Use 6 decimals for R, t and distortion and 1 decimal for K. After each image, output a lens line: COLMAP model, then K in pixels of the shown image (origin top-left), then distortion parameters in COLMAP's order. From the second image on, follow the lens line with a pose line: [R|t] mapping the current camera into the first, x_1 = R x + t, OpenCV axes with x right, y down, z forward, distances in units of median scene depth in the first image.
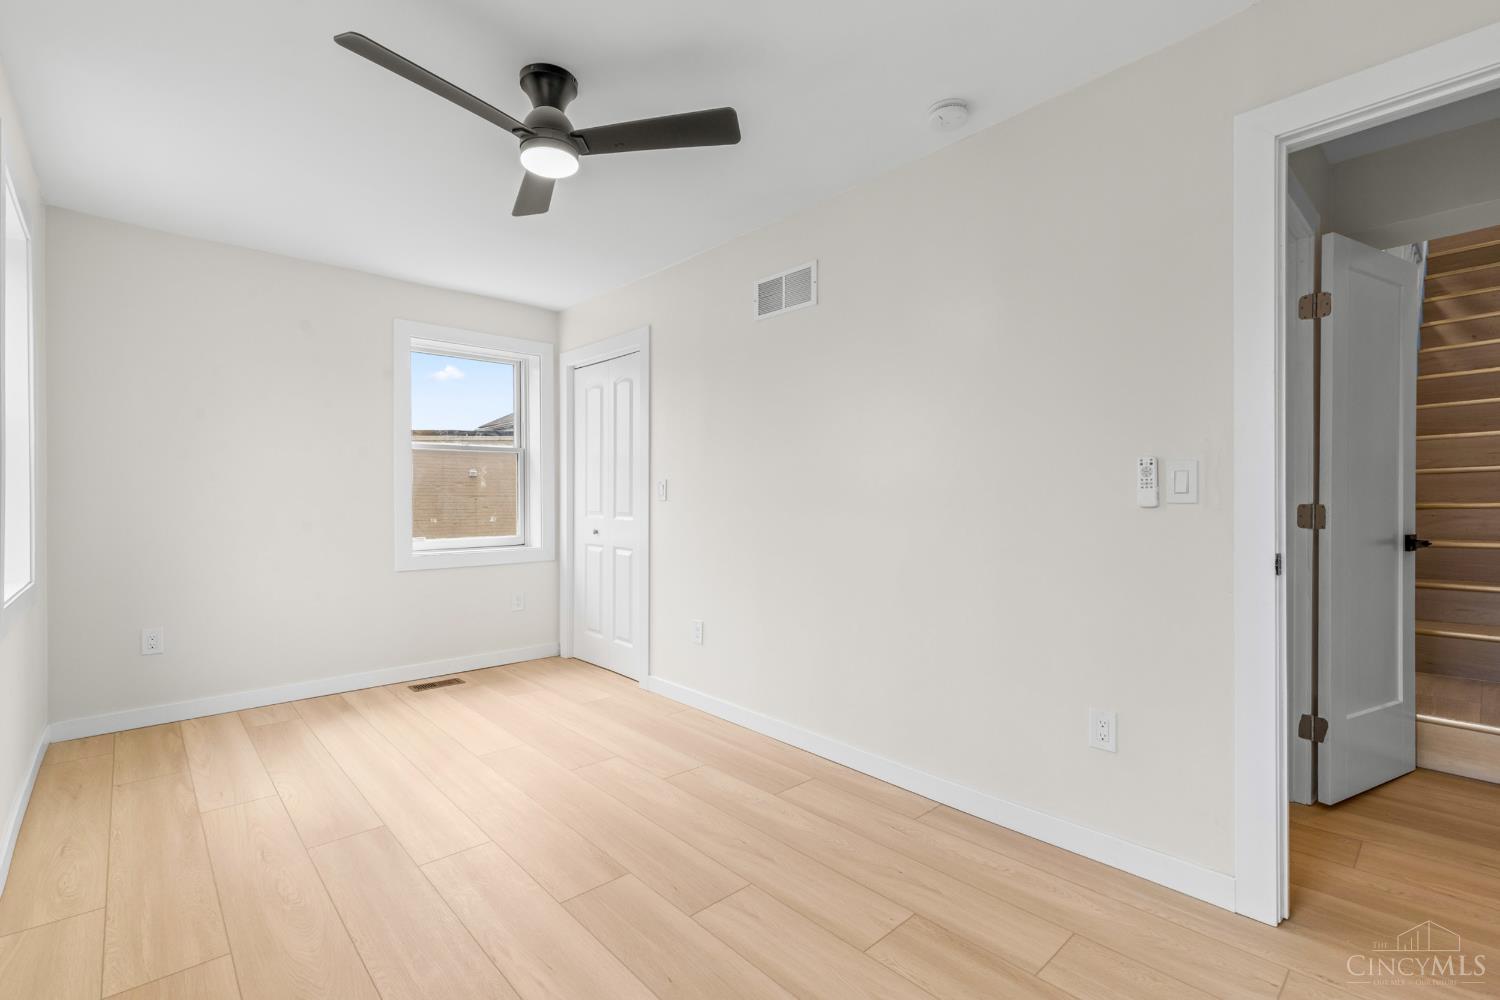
lens RADIAL K [[672.9, 0, 750.9], [0, 672.9, 503.5], [0, 0, 1]] dist [0.009274, -0.000090]
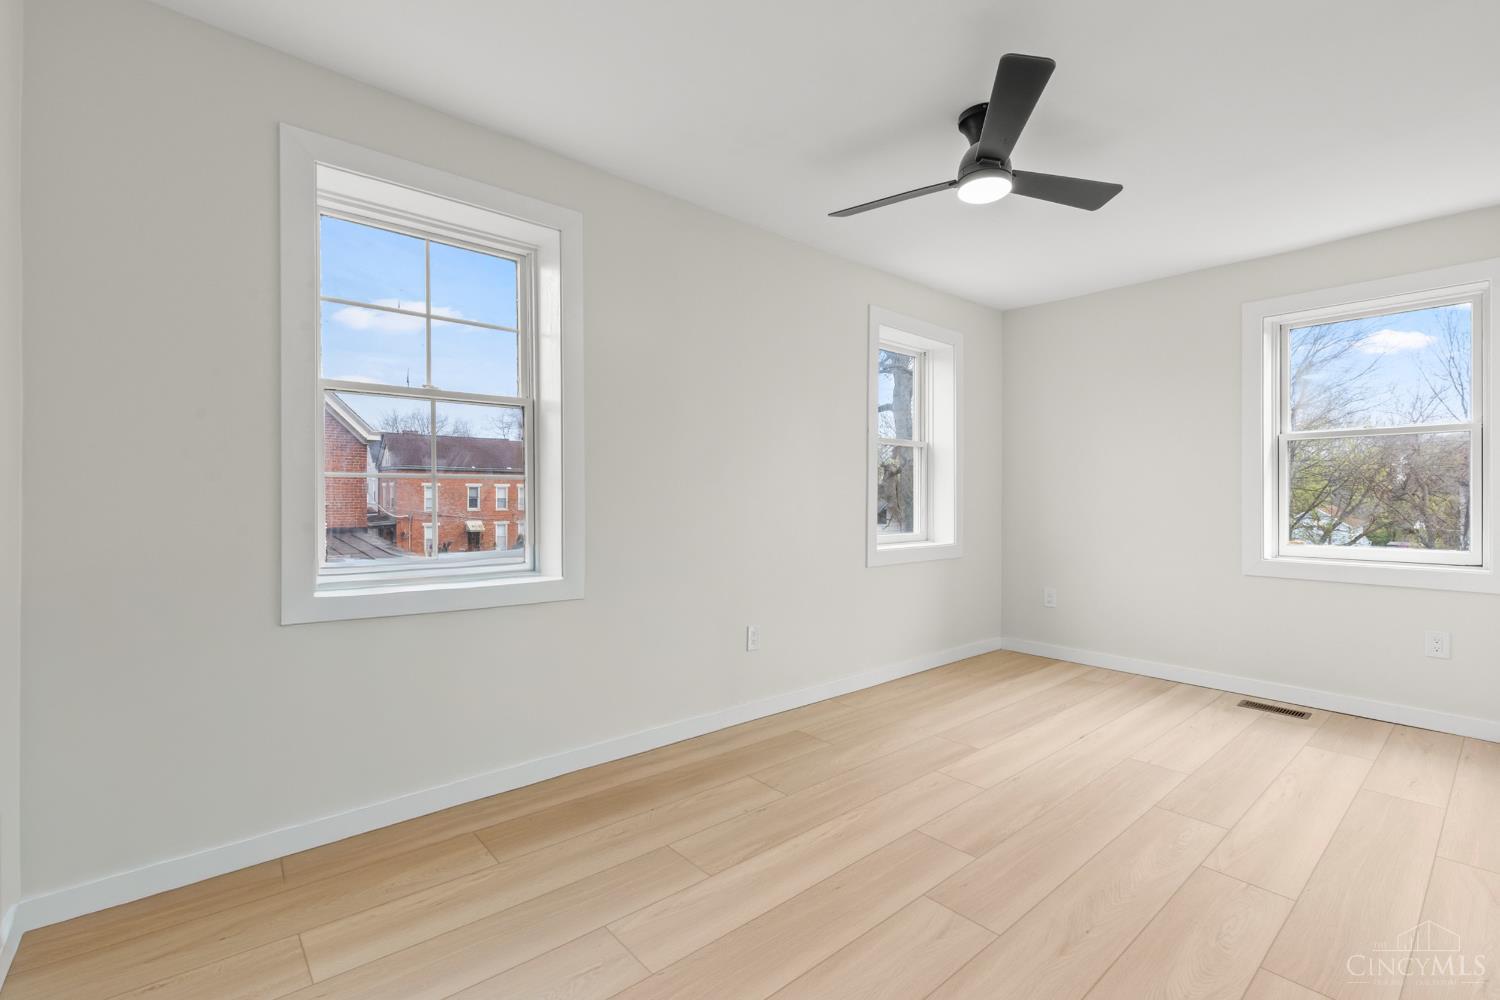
lens RADIAL K [[672.9, 0, 743.5], [0, 672.9, 506.0], [0, 0, 1]] dist [0.009274, -0.000090]
pose [[-0.031021, 0.019110, -0.999336, 0.524446], [-0.012458, 0.999732, 0.019504, -0.004126], [0.999441, 0.013055, -0.030774, 0.411784]]
